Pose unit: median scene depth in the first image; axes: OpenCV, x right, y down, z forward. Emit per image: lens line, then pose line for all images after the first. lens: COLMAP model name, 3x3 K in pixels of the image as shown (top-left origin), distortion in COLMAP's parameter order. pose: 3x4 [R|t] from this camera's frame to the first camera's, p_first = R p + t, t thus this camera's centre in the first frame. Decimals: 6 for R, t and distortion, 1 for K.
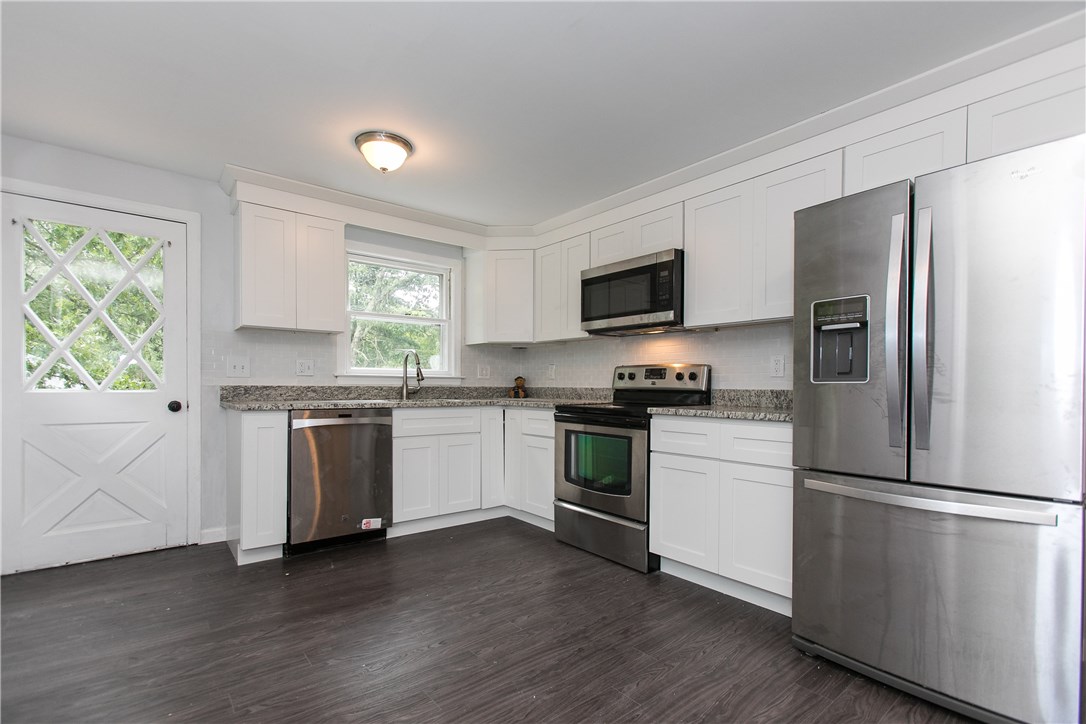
lens RADIAL K [[497.3, 0, 535.8], [0, 497.3, 392.4], [0, 0, 1]] dist [-0.018677, 0.013949]
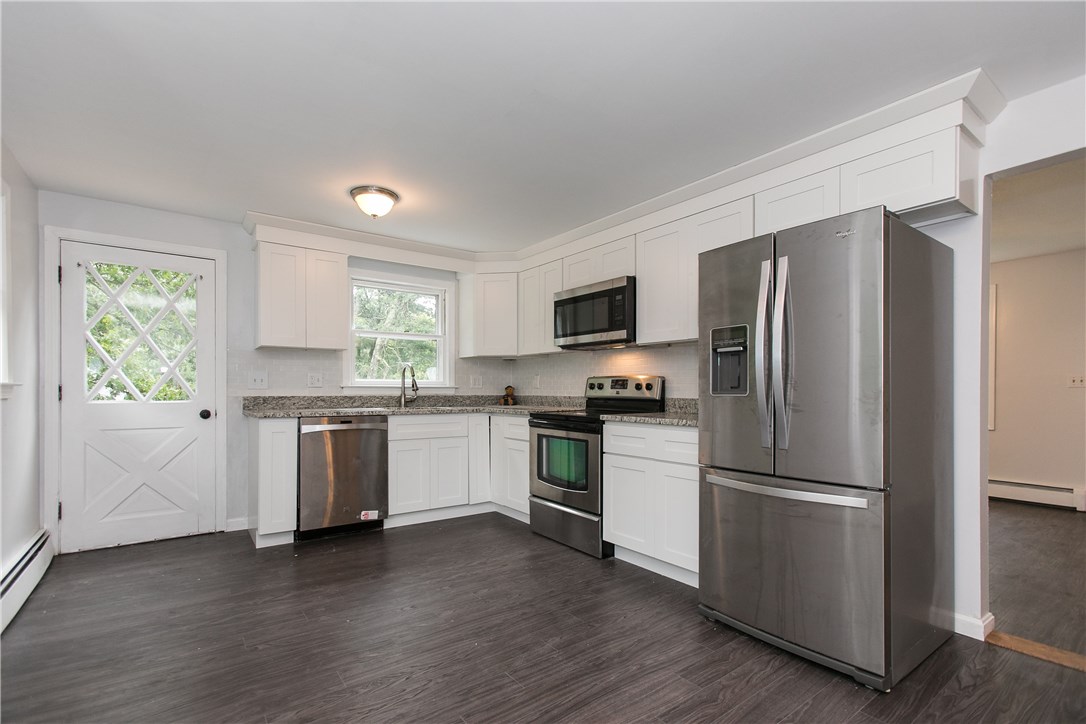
lens RADIAL K [[499.0, 0, 538.1], [0, 499.0, 392.6], [0, 0, 1]] dist [-0.027825, 0.022299]
pose [[0.999020, -0.004024, -0.044076, 0.111604], [0.003648, 0.999956, -0.008600, -0.009806], [0.044109, 0.008430, 0.998991, -0.140891]]
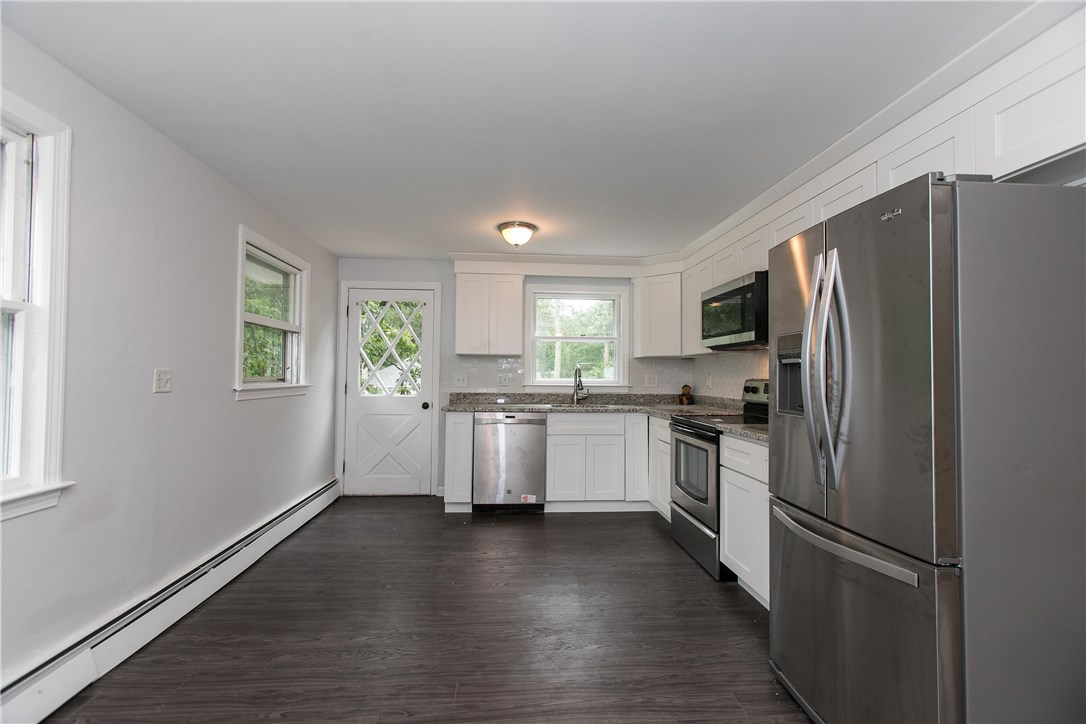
lens RADIAL K [[486.1, 0, 543.0], [0, 486.1, 362.0], [0, 0, 1]] dist [-0.020863, 0.013790]
pose [[0.824470, -0.014197, -0.565727, 0.433907], [-0.011925, 0.999027, -0.042451, -0.046597], [0.565780, 0.041746, 0.823499, -0.070952]]
